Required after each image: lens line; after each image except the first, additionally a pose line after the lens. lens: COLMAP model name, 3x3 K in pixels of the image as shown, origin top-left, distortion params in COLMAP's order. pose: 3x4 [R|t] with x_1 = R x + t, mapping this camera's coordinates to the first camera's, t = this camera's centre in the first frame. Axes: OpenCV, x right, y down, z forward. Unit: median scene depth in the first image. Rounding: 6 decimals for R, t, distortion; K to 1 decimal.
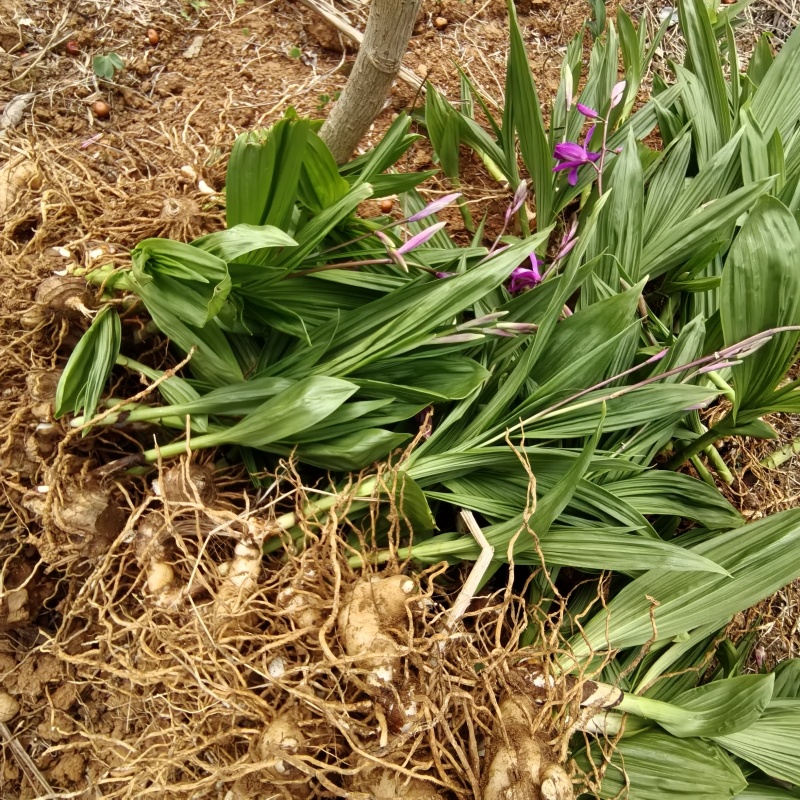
lens RADIAL K [[510.8, 0, 397.3], [0, 510.8, 396.7], [0, 0, 1]] dist [-0.007585, -0.000208]
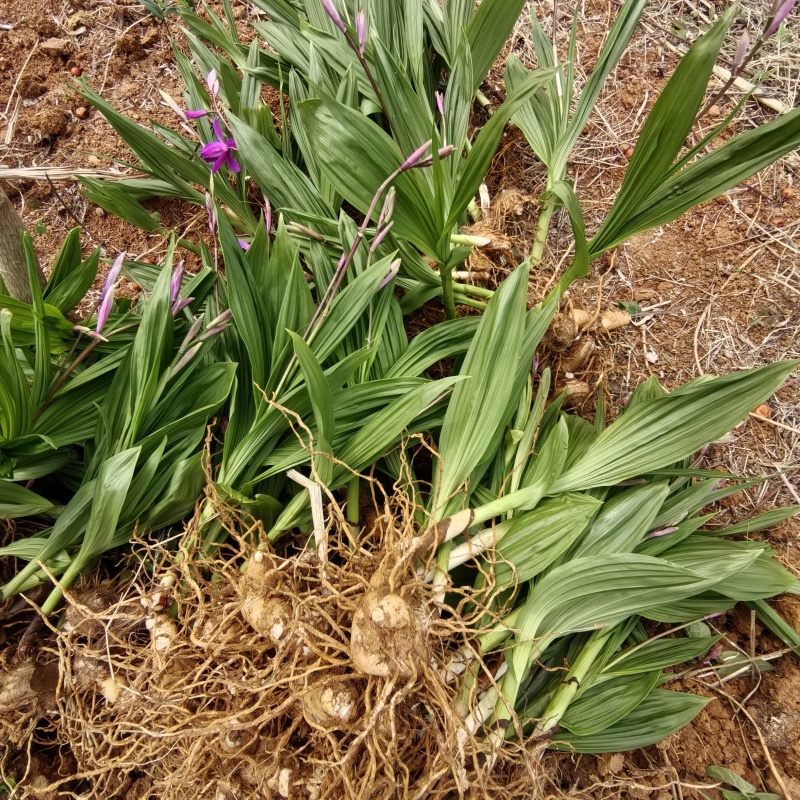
lens RADIAL K [[510.8, 0, 397.3], [0, 510.8, 396.7], [0, 0, 1]] dist [-0.007585, -0.000208]
pose [[0.780024, -0.624113, 0.045234, 0.376874], [0.623640, 0.781291, 0.025653, 0.215185], [-0.051351, 0.008200, 0.998647, -0.158740]]
